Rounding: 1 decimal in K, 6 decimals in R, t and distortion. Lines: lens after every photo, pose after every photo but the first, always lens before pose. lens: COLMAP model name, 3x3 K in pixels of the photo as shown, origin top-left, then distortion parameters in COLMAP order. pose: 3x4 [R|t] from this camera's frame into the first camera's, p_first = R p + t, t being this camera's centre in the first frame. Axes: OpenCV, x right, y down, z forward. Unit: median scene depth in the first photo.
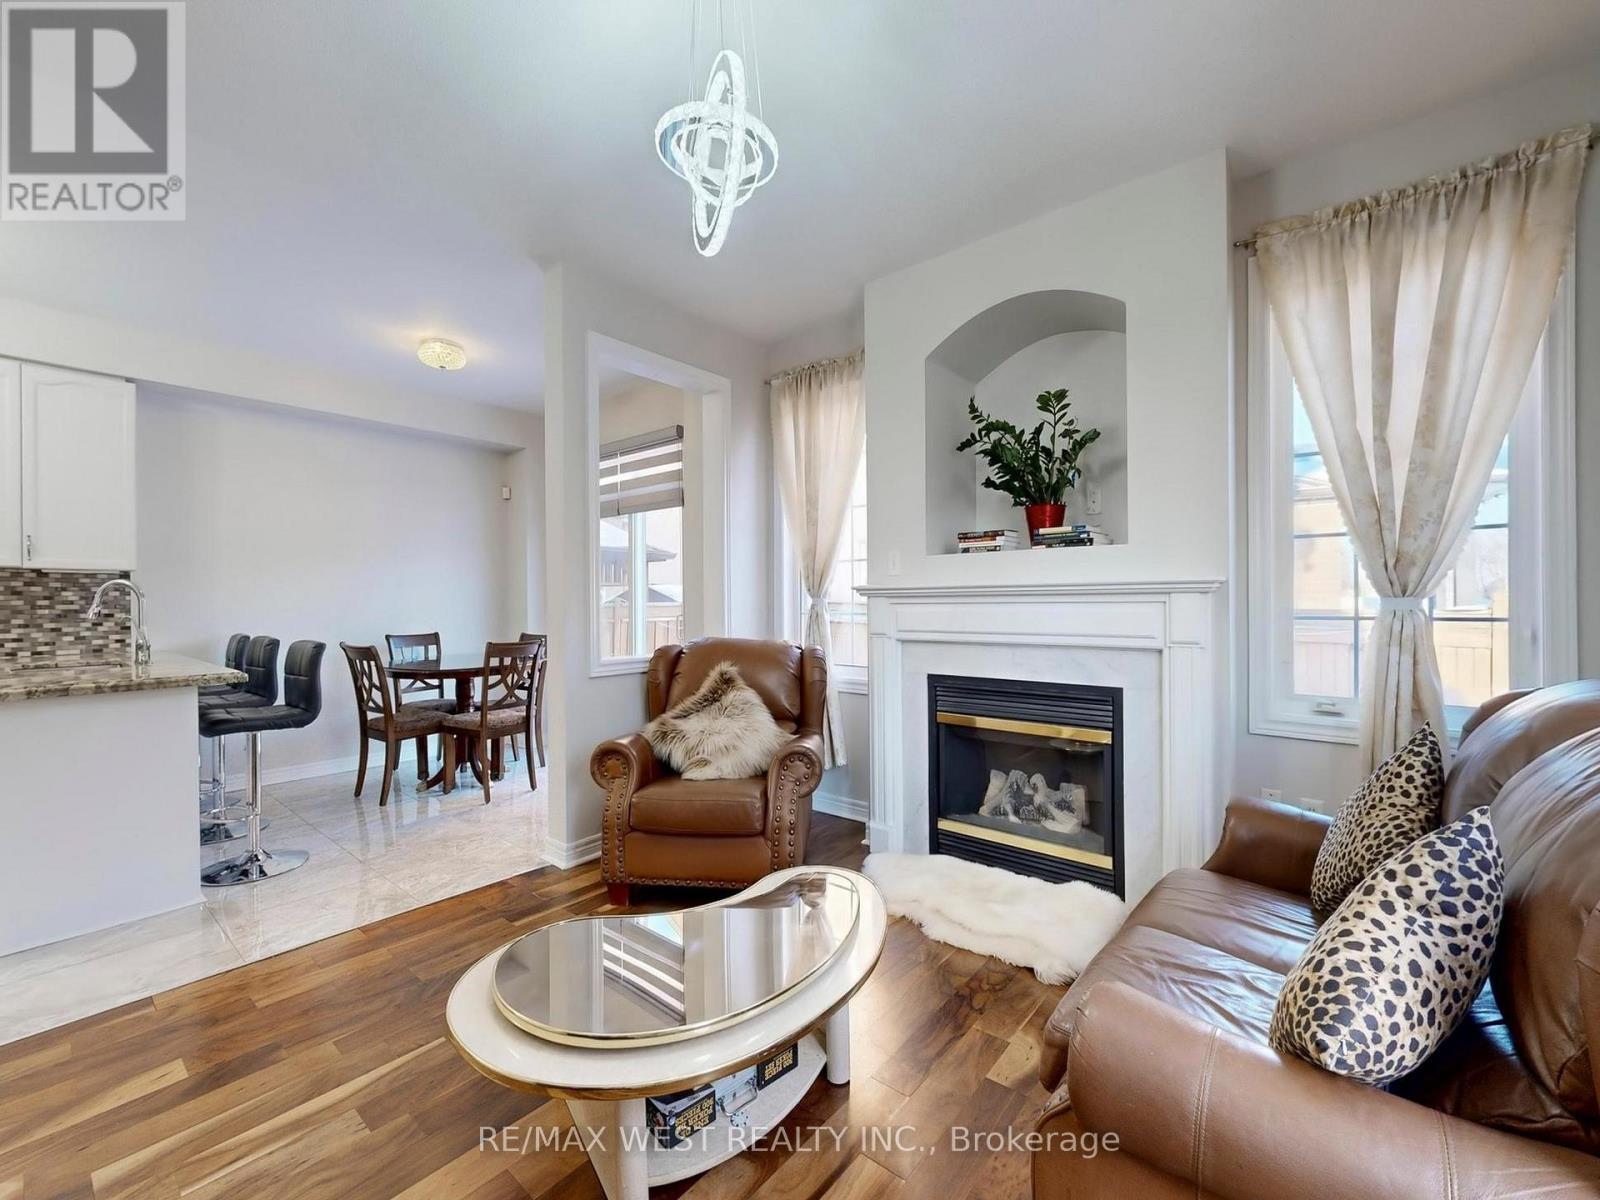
lens RADIAL K [[673.8, 0, 742.5], [0, 673.8, 600.4], [0, 0, 1]] dist [0.001136, 0.000061]
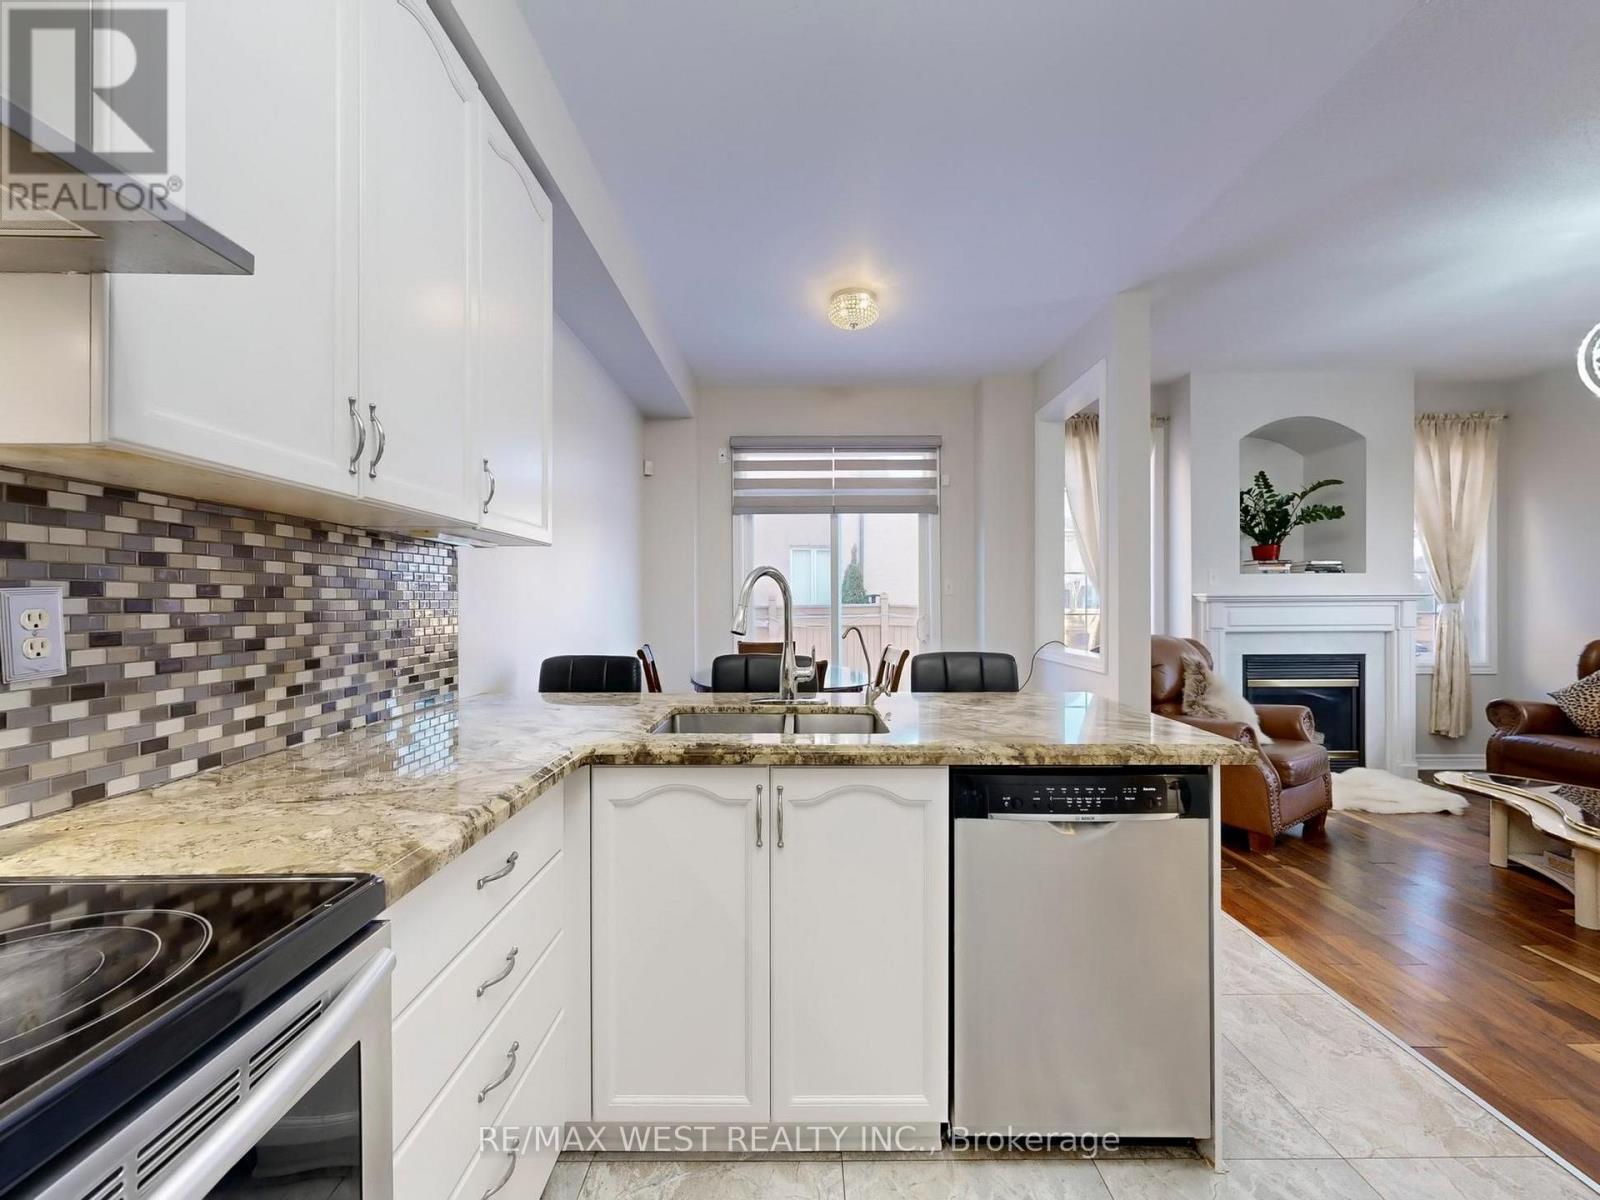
lens RADIAL K [[633.0, 0, 815.2], [0, 633.0, 604.1], [0, 0, 1]] dist [0.002156, 0.000478]
pose [[0.745089, 0.002581, 0.666961, -1.121445], [-0.003249, 0.999995, -0.000240, 0.001834], [-0.666958, -0.001988, 0.745093, 0.496041]]
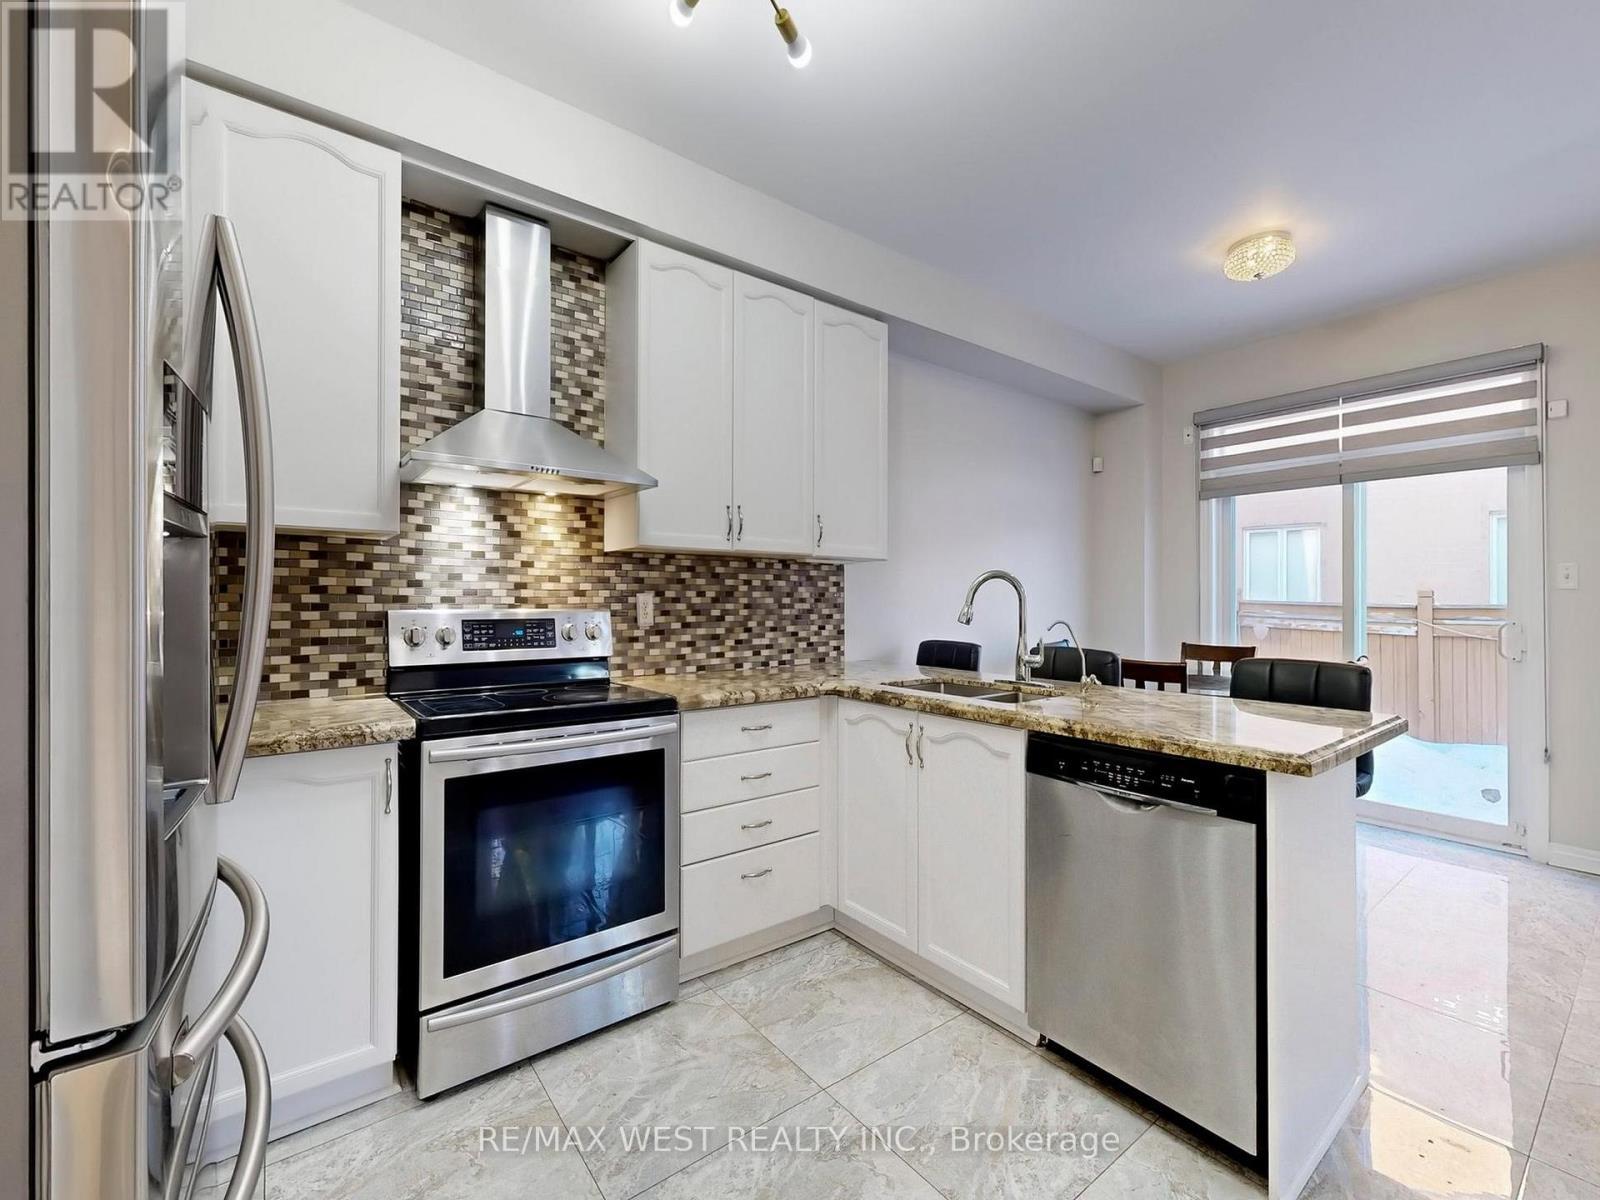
lens RADIAL K [[656.9, 0, 718.0], [0, 656.9, 598.3], [0, 0, 1]] dist [-0.000031, -0.000131]
pose [[0.965616, 0.006673, -0.259887, -0.926805], [-0.006571, 0.999978, 0.001260, 0.000288], [0.259890, 0.000491, 0.965638, 0.219965]]
